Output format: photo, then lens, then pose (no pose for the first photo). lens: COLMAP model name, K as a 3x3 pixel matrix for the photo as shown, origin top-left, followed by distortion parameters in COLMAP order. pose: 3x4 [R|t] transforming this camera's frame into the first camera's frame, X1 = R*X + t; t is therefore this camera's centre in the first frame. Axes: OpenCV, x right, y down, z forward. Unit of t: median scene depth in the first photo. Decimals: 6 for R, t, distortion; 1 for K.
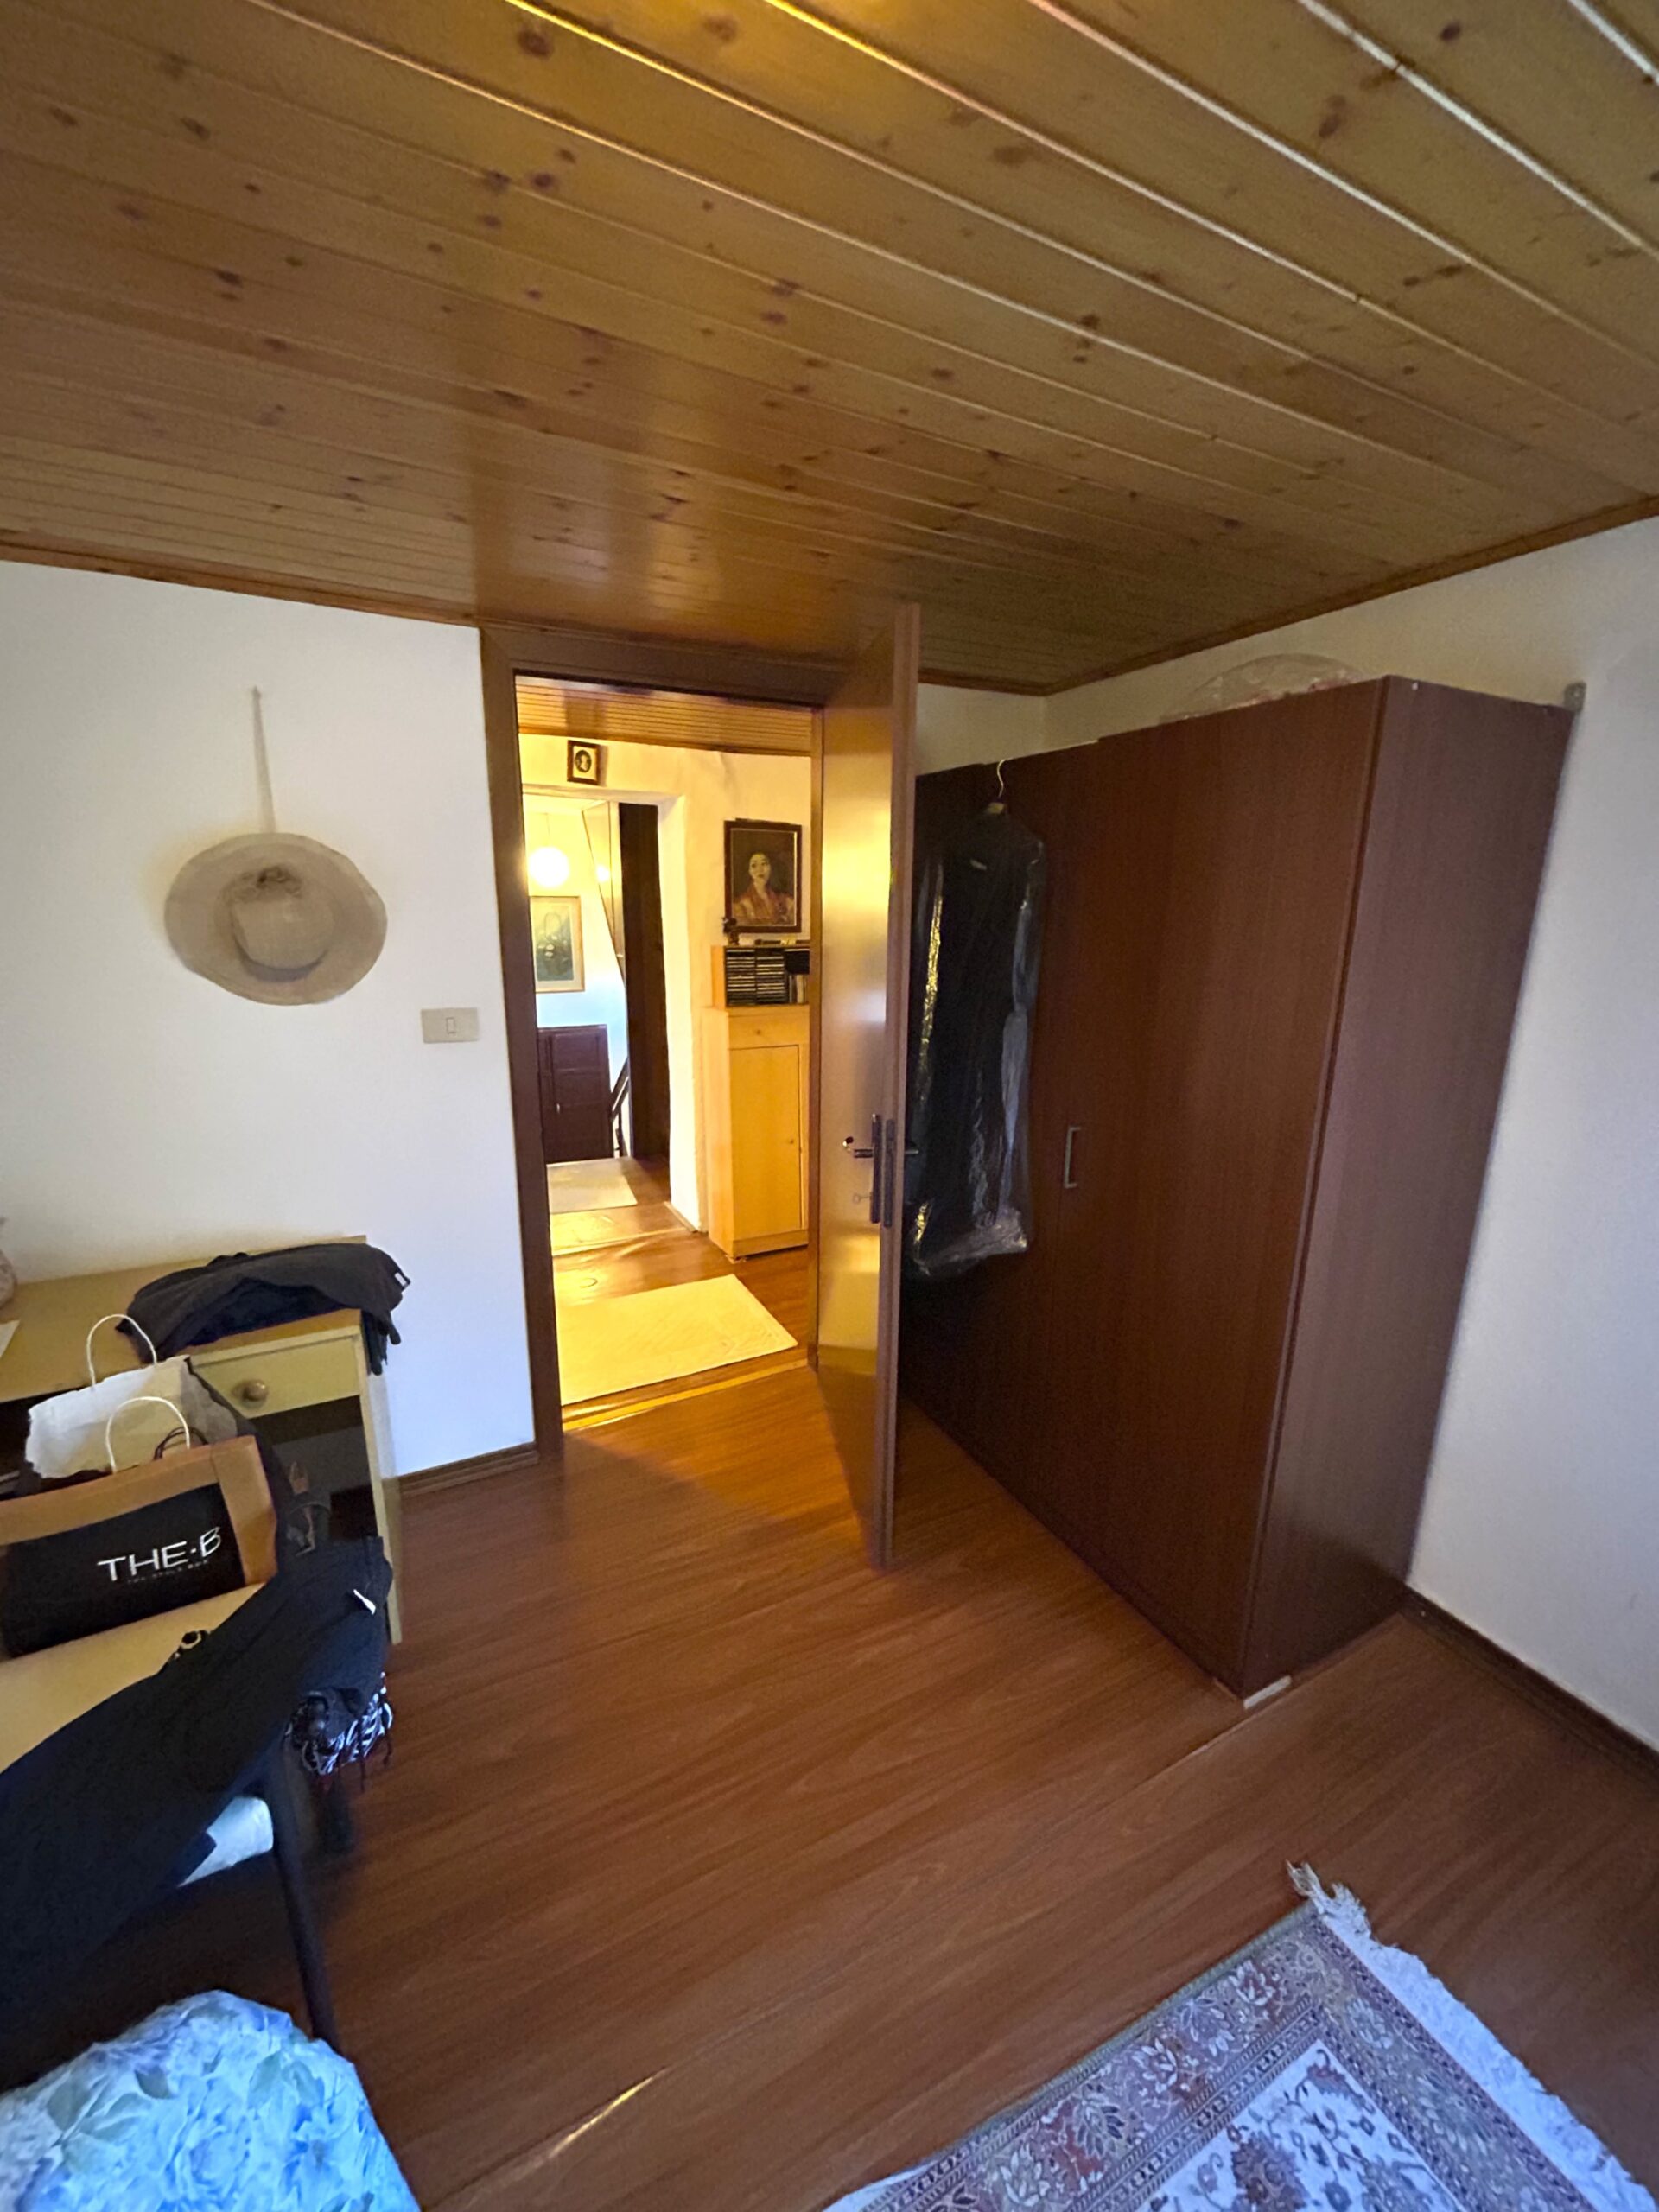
lens RADIAL K [[878.5, 0, 847.8], [0, 878.5, 1104.4], [0, 0, 1]] dist [-0.011609, 0.000034]
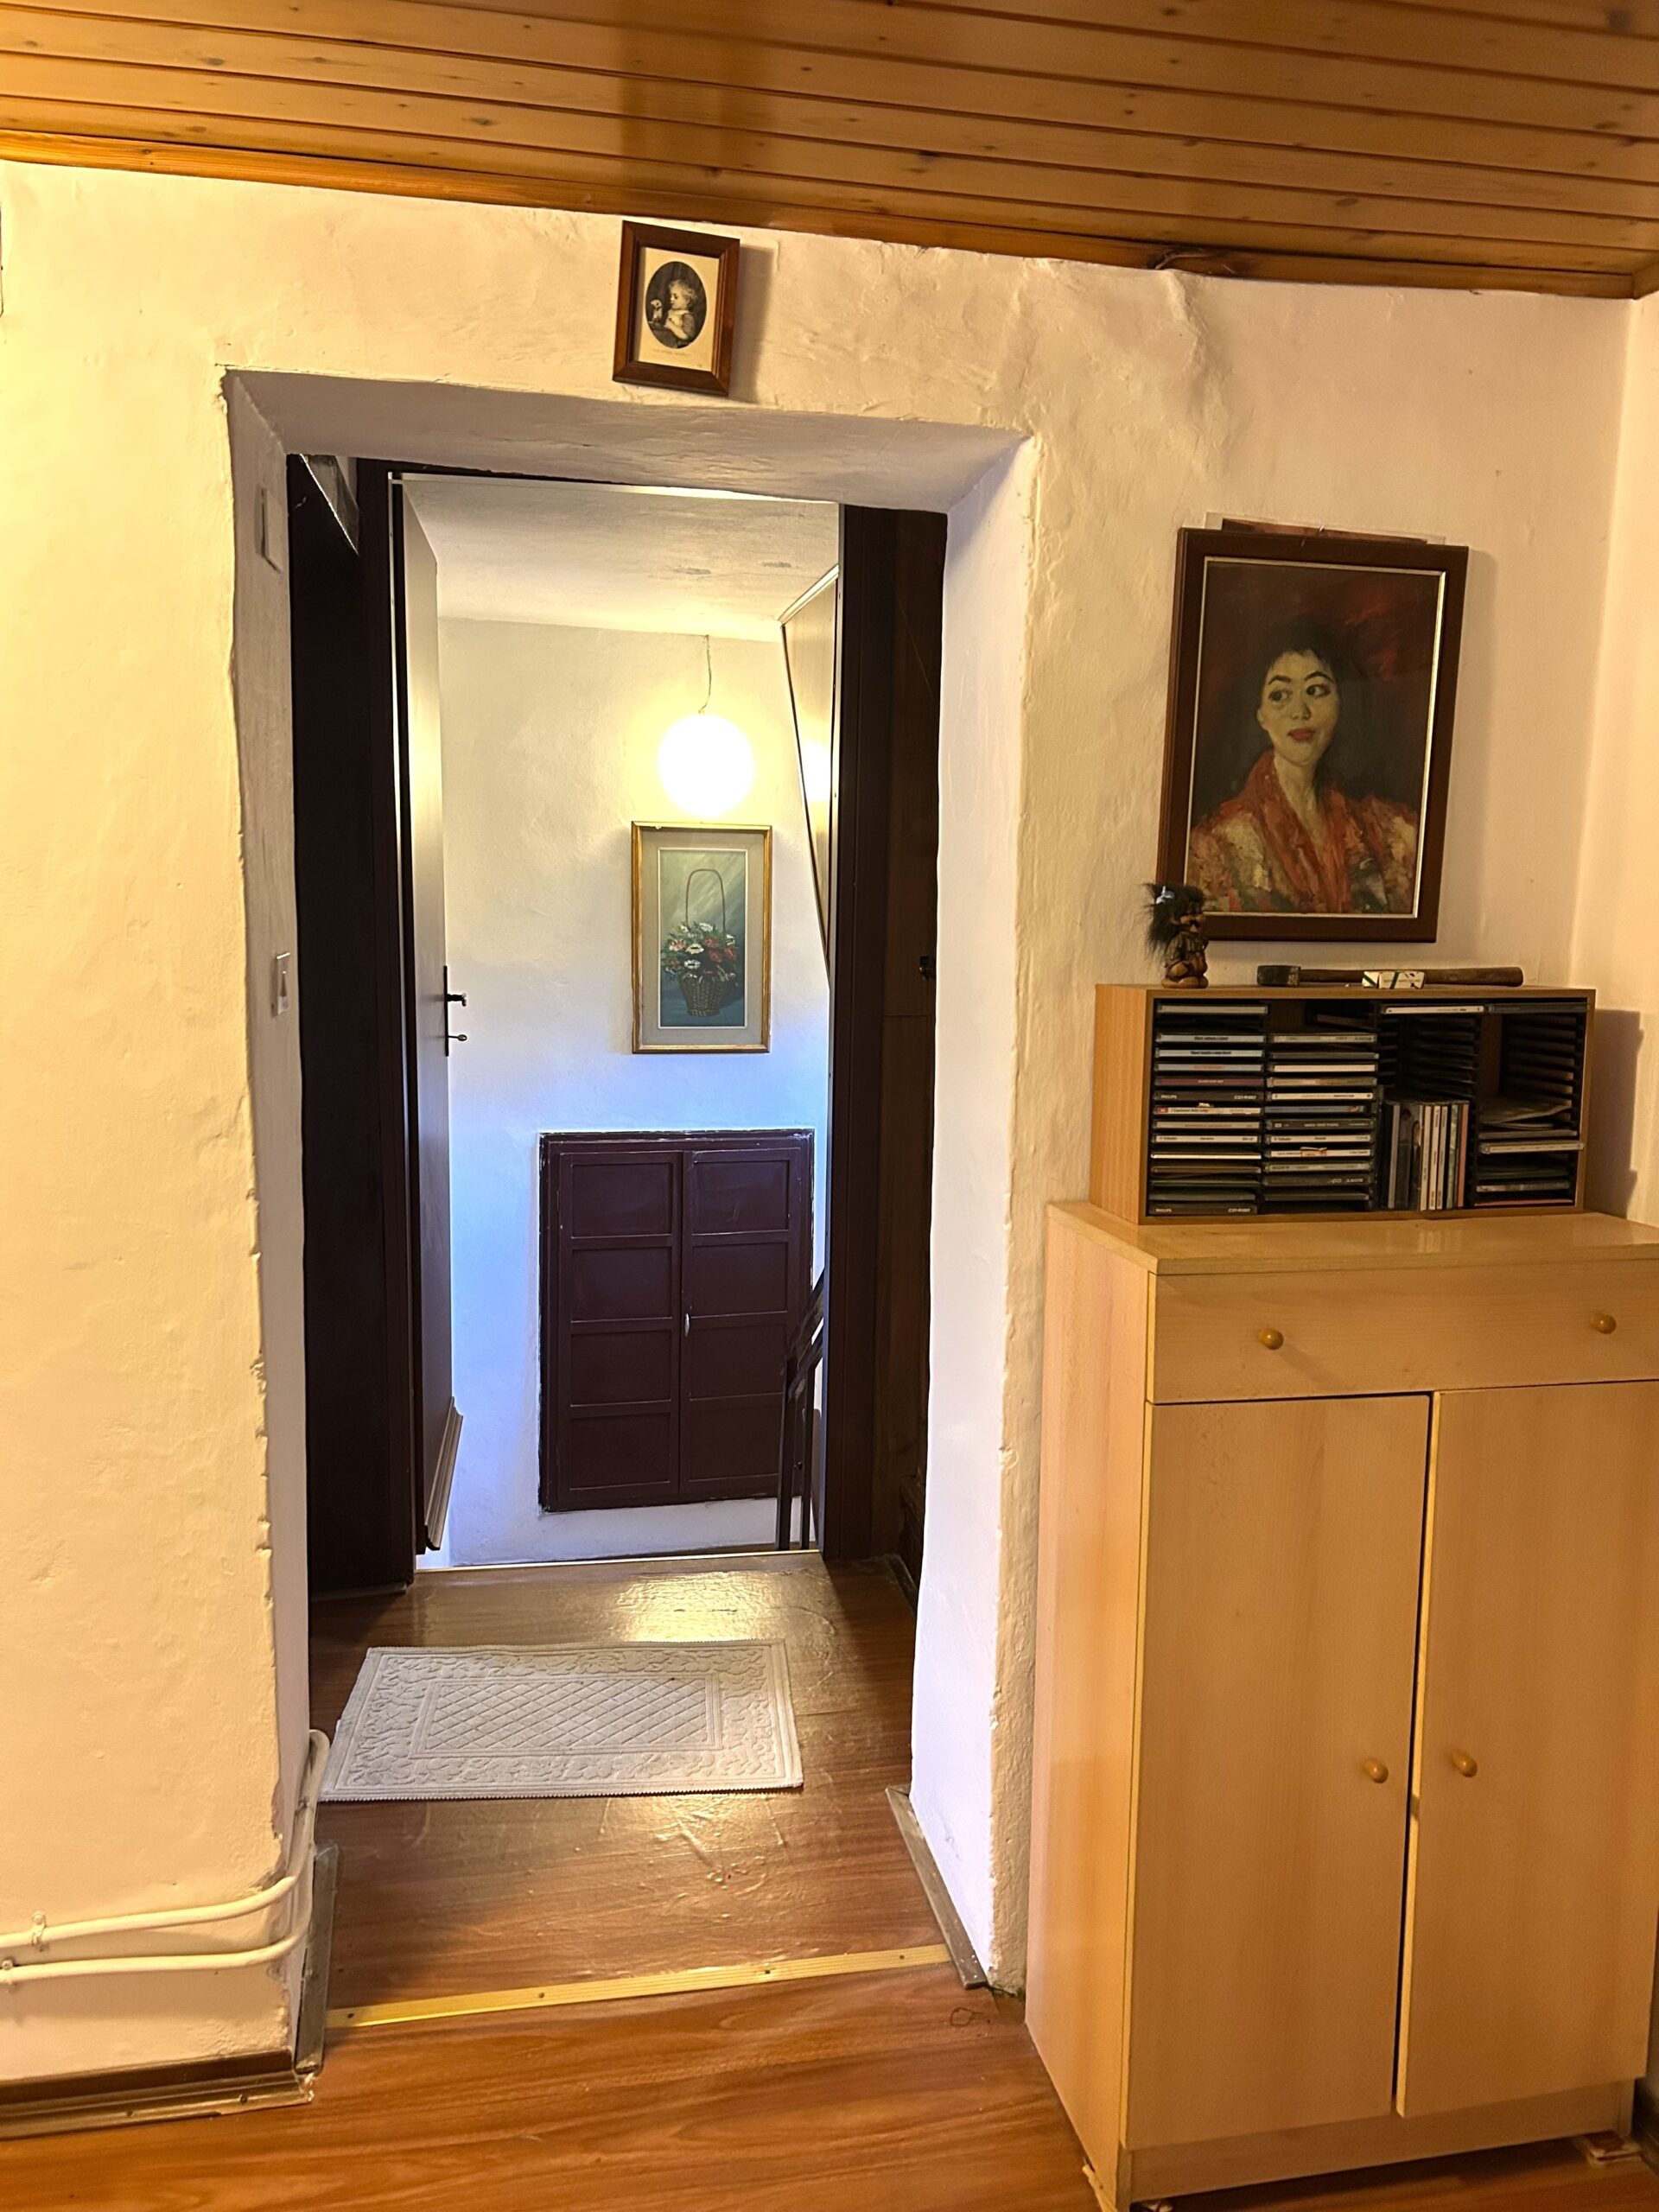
lens RADIAL K [[1644.4, 0, 826.0], [0, 1644.4, 1110.8], [0, 0, 1]] dist [0.020279, -0.019997]
pose [[0.957580, 0.050797, -0.283655, -0.090343], [-0.071343, 0.995487, -0.062573, -0.103961], [0.279197, 0.080156, 0.956883, 0.489550]]
